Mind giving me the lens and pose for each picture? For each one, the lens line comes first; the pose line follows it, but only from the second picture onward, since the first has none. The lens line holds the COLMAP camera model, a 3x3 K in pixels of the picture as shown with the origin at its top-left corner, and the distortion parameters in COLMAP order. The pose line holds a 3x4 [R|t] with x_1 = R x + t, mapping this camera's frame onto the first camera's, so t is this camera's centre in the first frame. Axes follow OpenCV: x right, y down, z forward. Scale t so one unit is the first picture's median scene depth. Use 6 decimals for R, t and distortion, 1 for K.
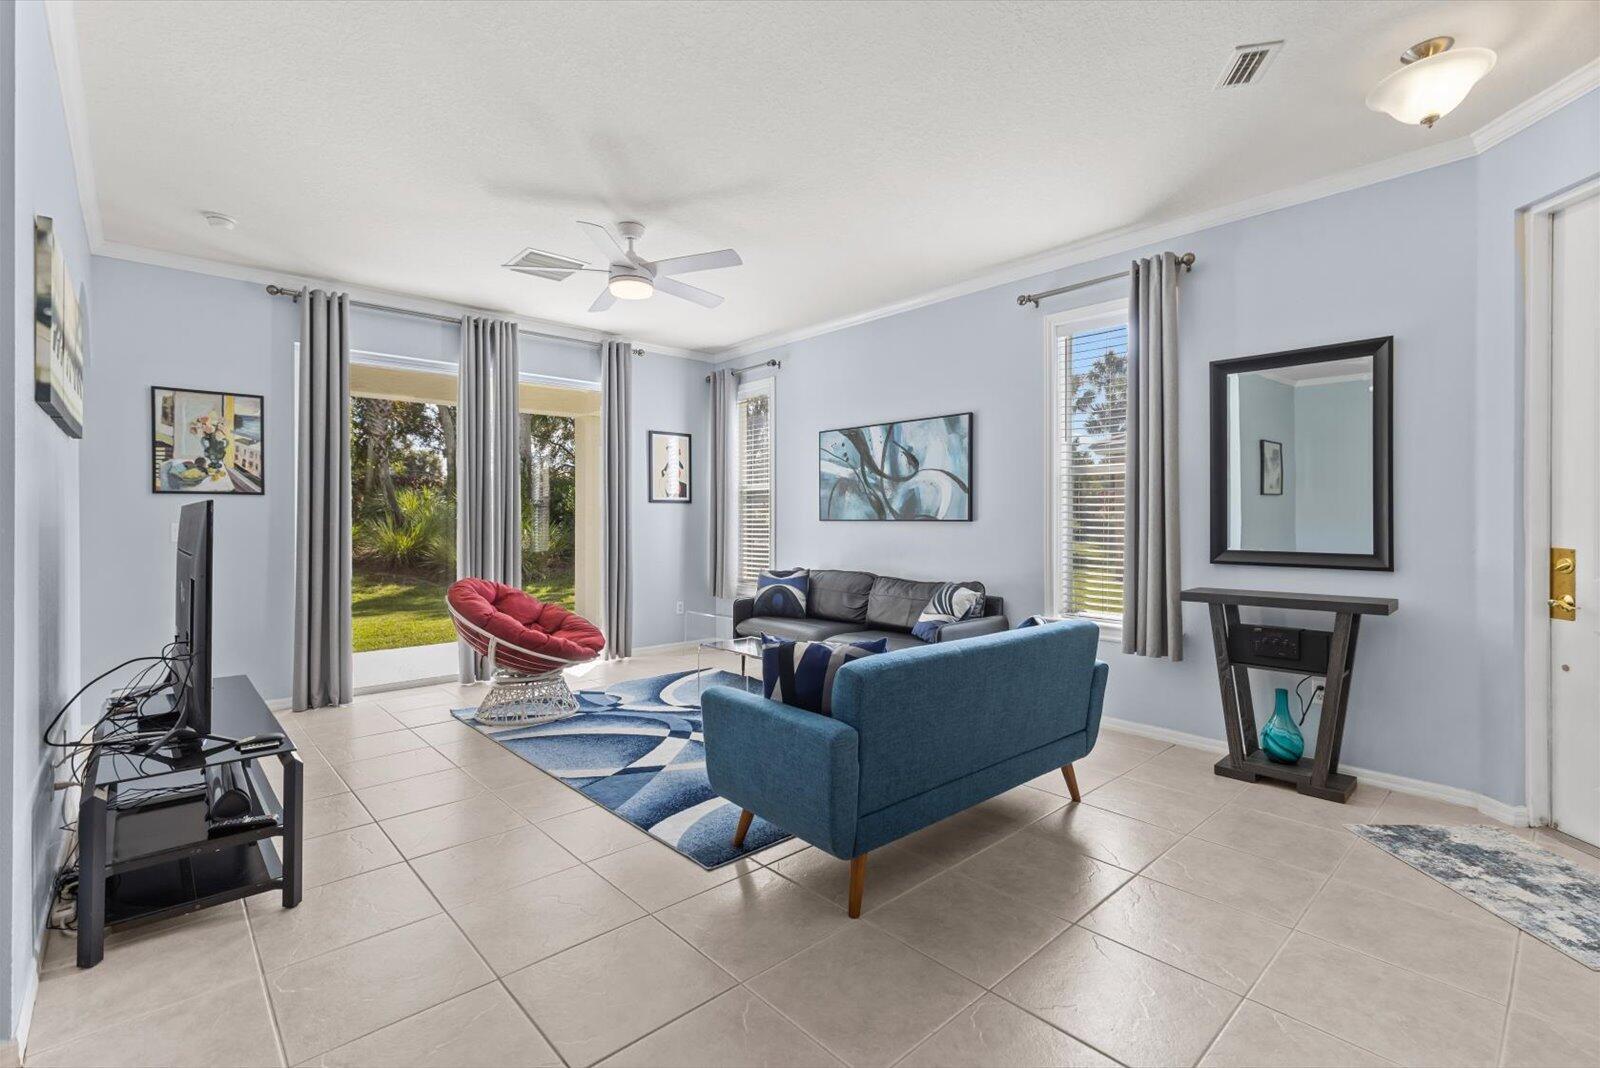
lens RADIAL K [[718.5, 0, 805.2], [0, 718.5, 518.9], [0, 0, 1]] dist [-0.000790, -0.000612]
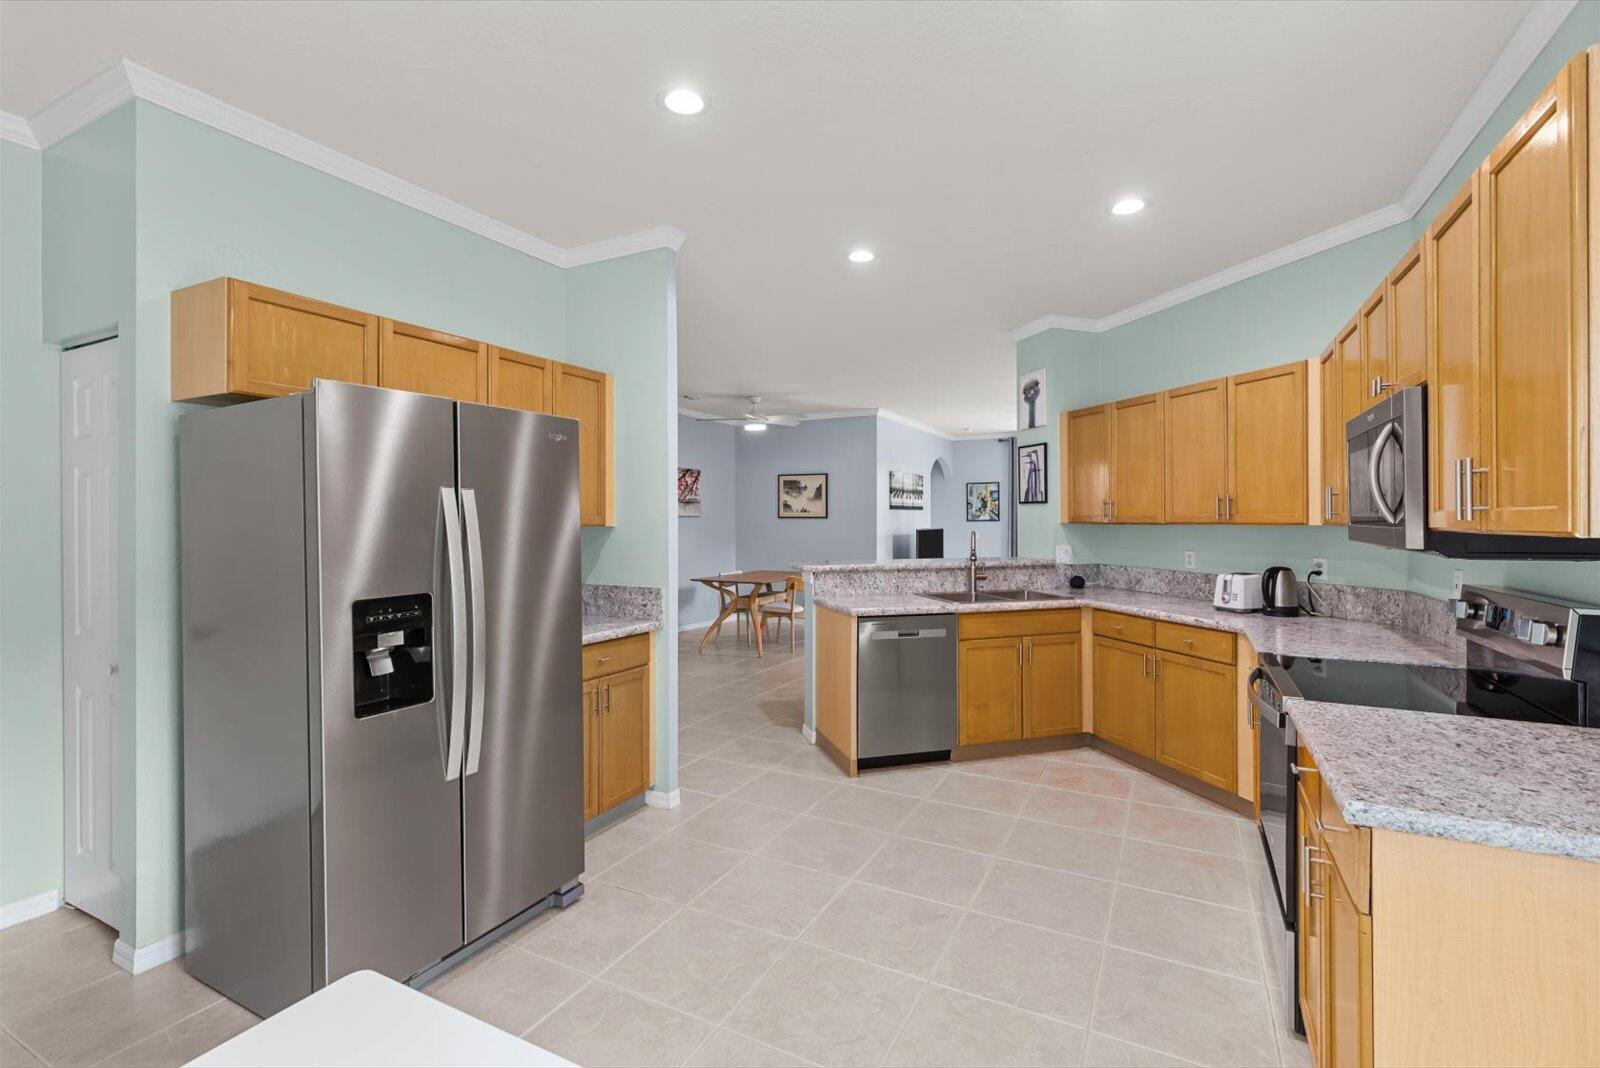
lens RADIAL K [[718.5, 0, 810.0], [0, 718.5, 525.9], [0, 0, 1]] dist [-0.000790, -0.000612]
pose [[0.342610, 0.005675, -0.939460, 1.432776], [0.005213, 0.999955, 0.007942, -0.040309], [0.939463, -0.007618, 0.342565, -0.509009]]
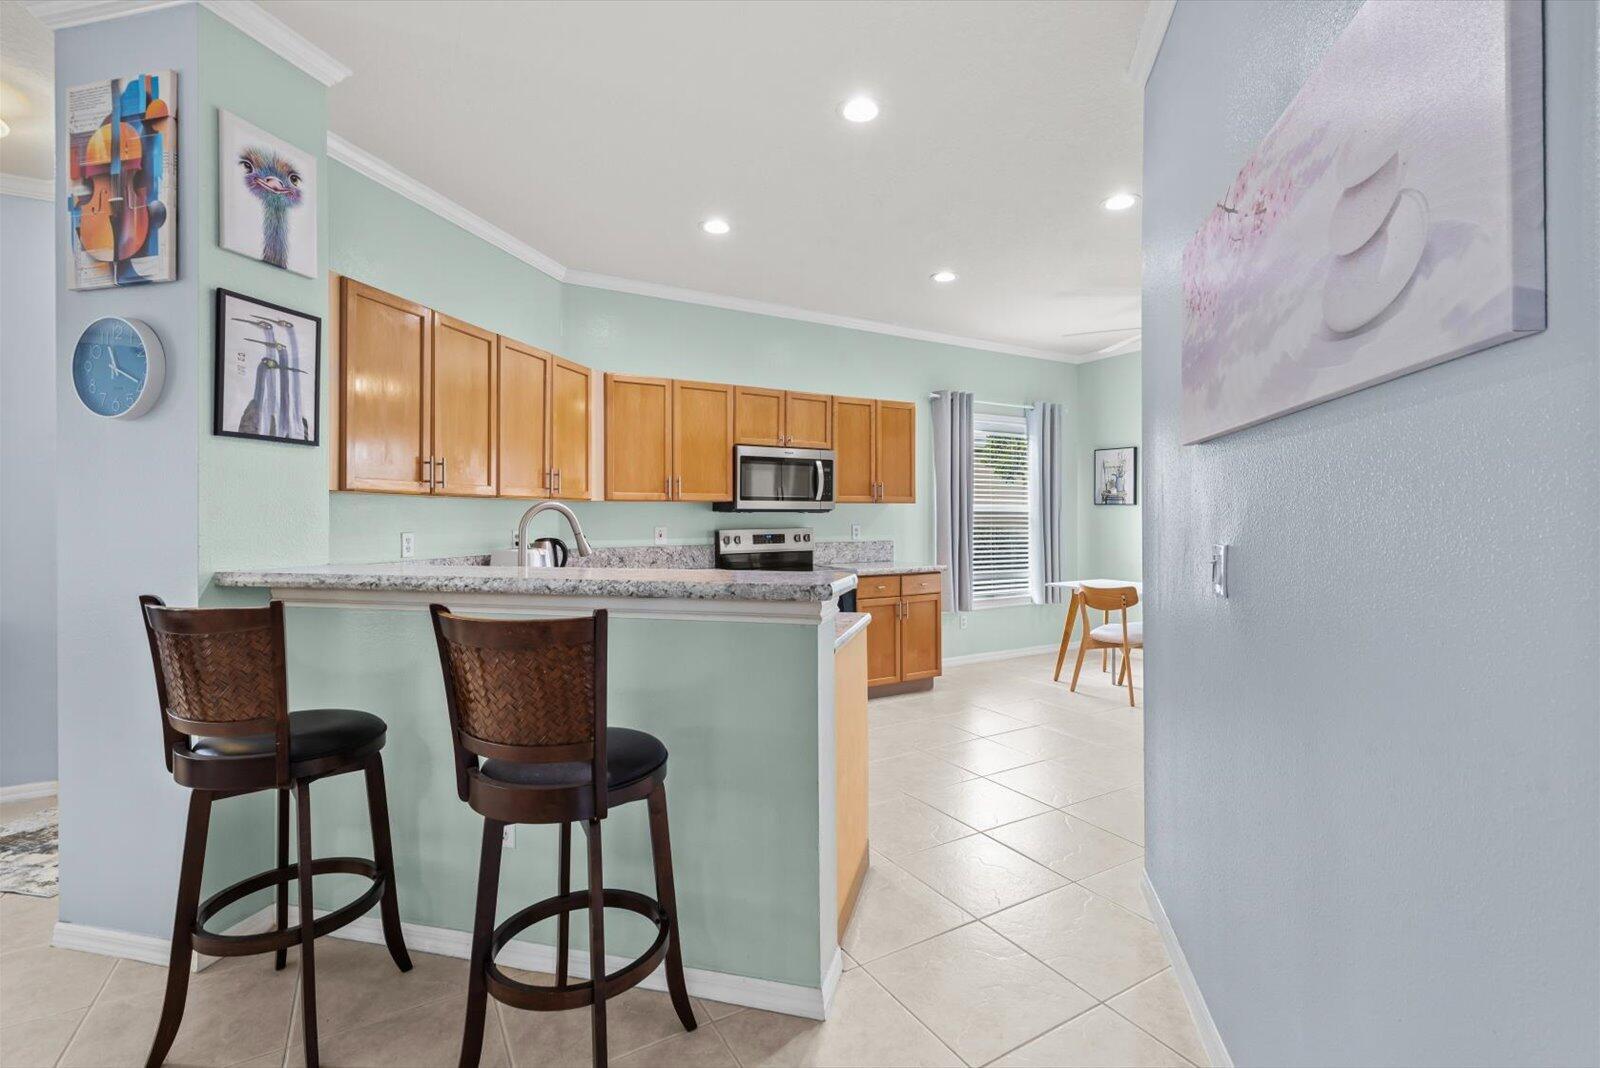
lens RADIAL K [[718.5, 0, 811.1], [0, 718.5, 528.6], [0, 0, 1]] dist [-0.000790, -0.000612]
pose [[0.198558, -0.018804, 0.979909, 0.047733], [0.000111, 0.999816, 0.019164, -0.013915], [-0.980089, -0.003697, 0.198524, -0.239911]]
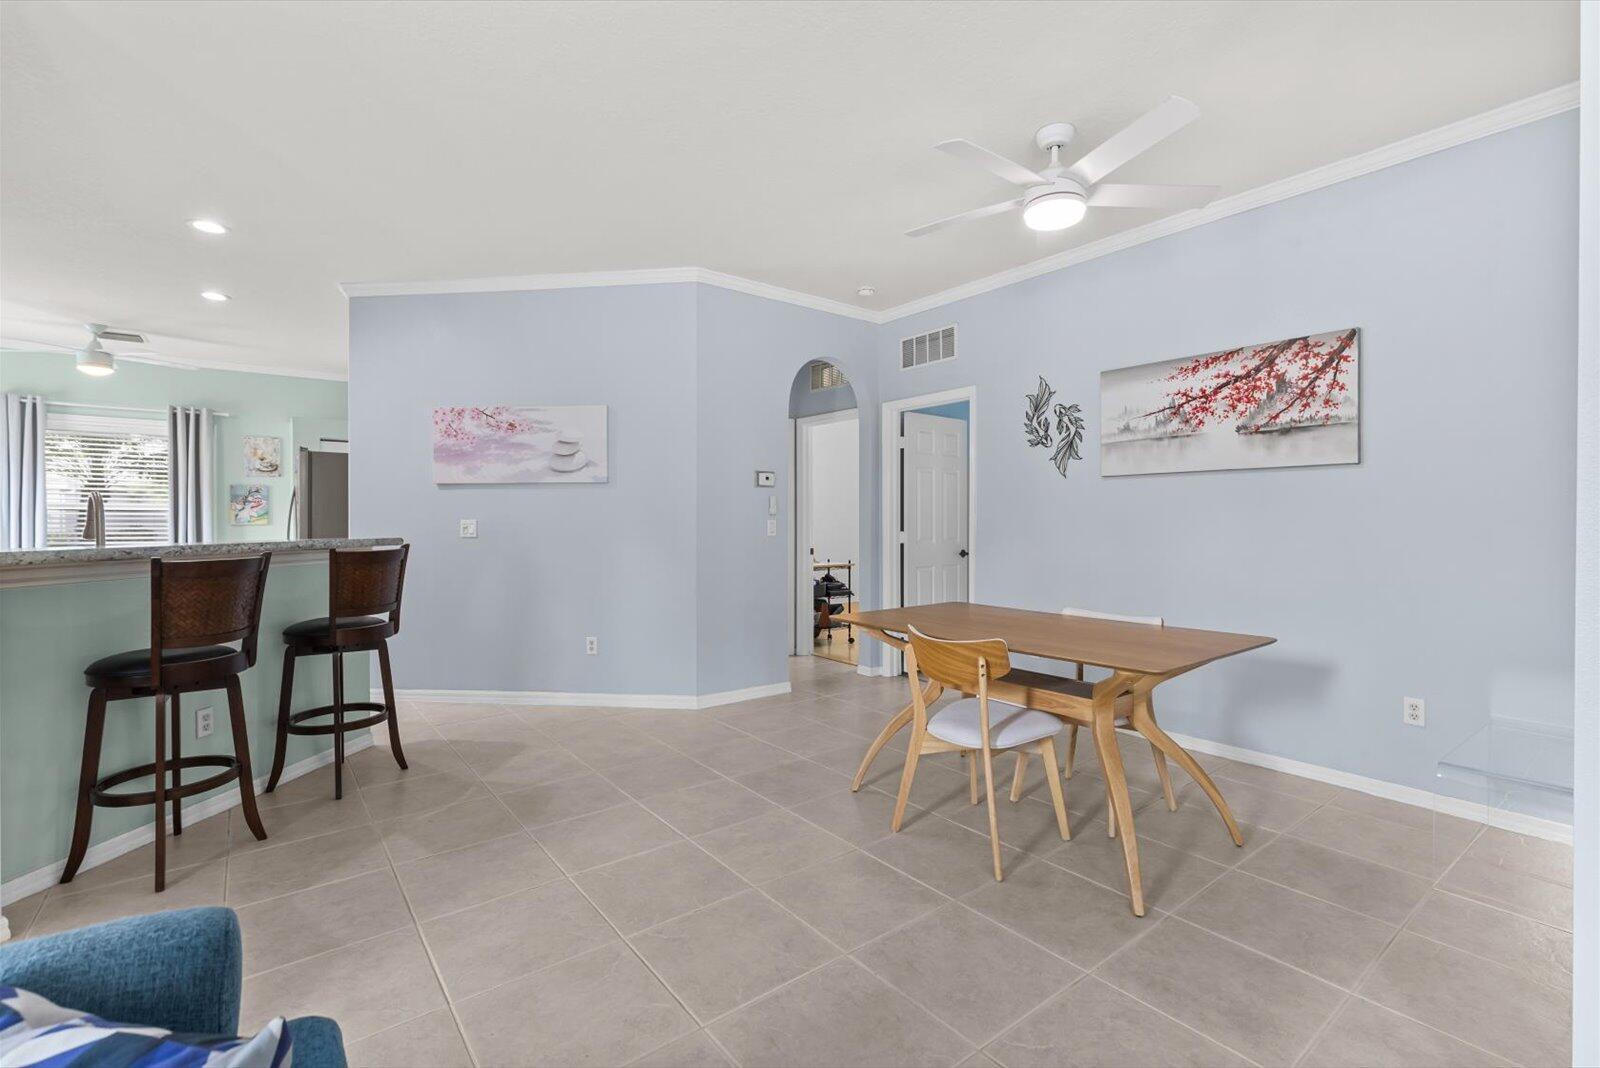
lens RADIAL K [[718.5, 0, 810.2], [0, 718.5, 524.9], [0, 0, 1]] dist [-0.000790, -0.000612]
pose [[-0.996345, 0.001196, 0.085416, -0.135015], [0.001570, 0.999989, 0.004306, 0.003037], [-0.085410, 0.004424, -0.996336, 0.646051]]
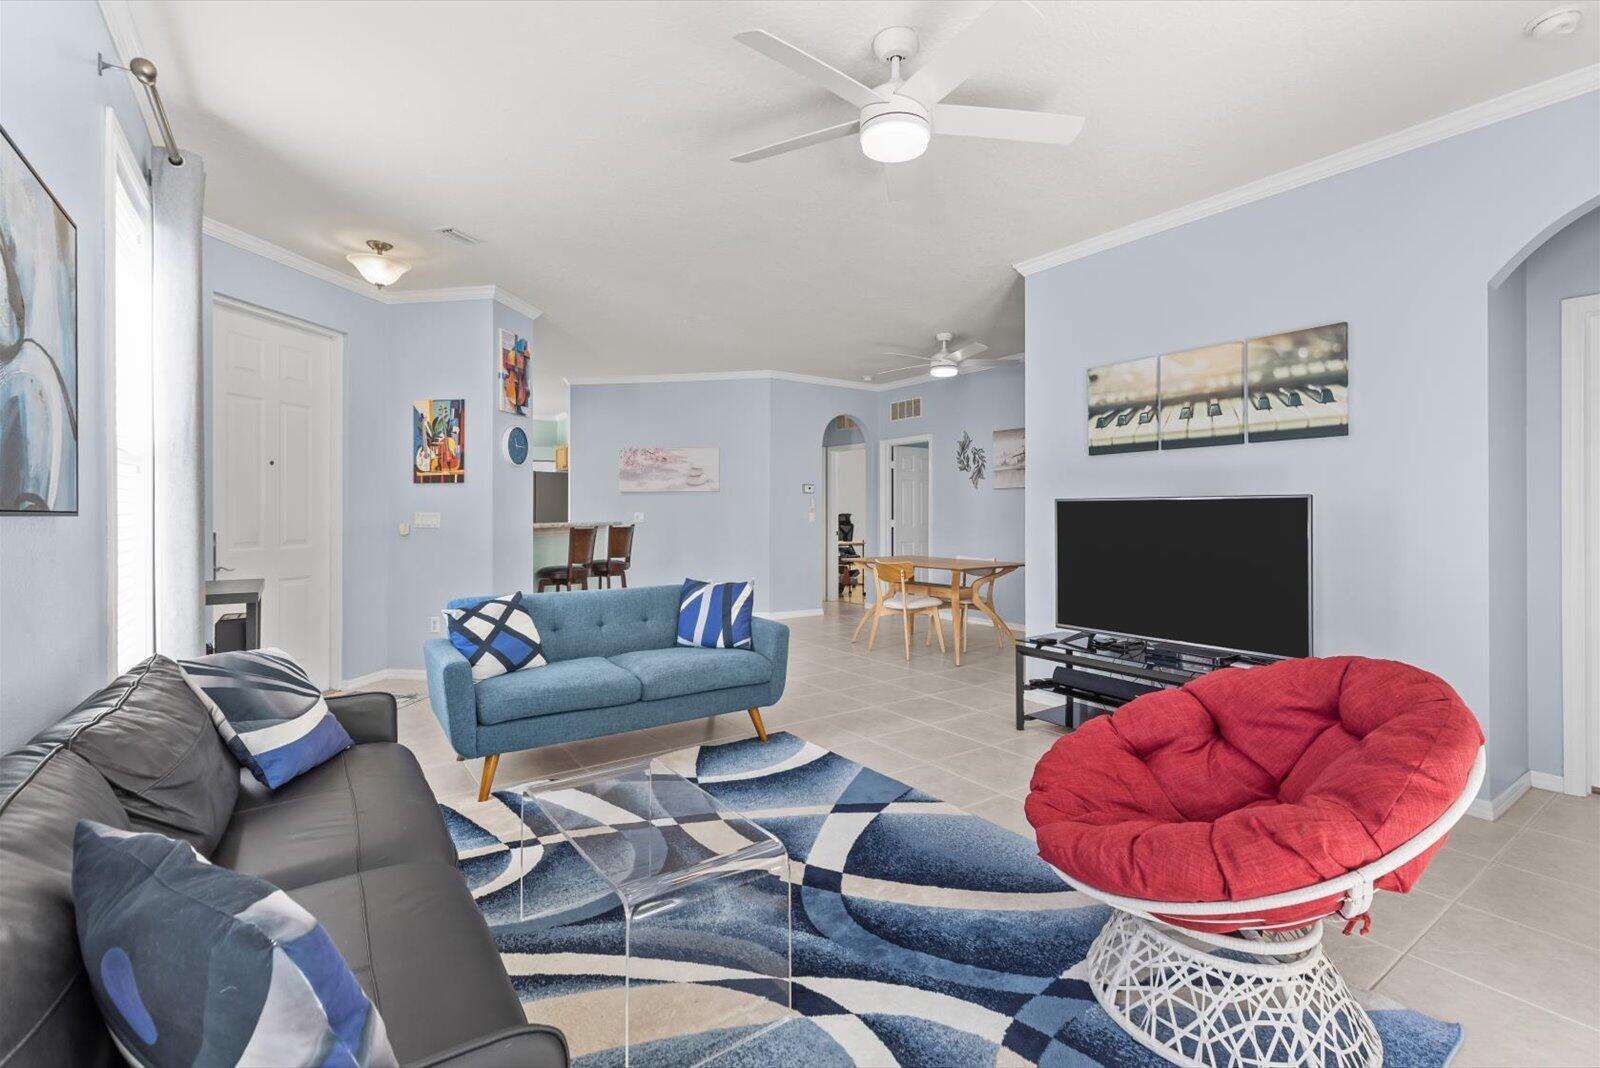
lens RADIAL K [[718.5, 0, 804.7], [0, 718.5, 519.3], [0, 0, 1]] dist [-0.000790, -0.000612]
pose [[-0.990231, 0.000324, 0.139437, -0.224655], [0.001325, 0.999974, 0.007088, 0.004201], [-0.139431, 0.007204, -0.990206, 1.416649]]
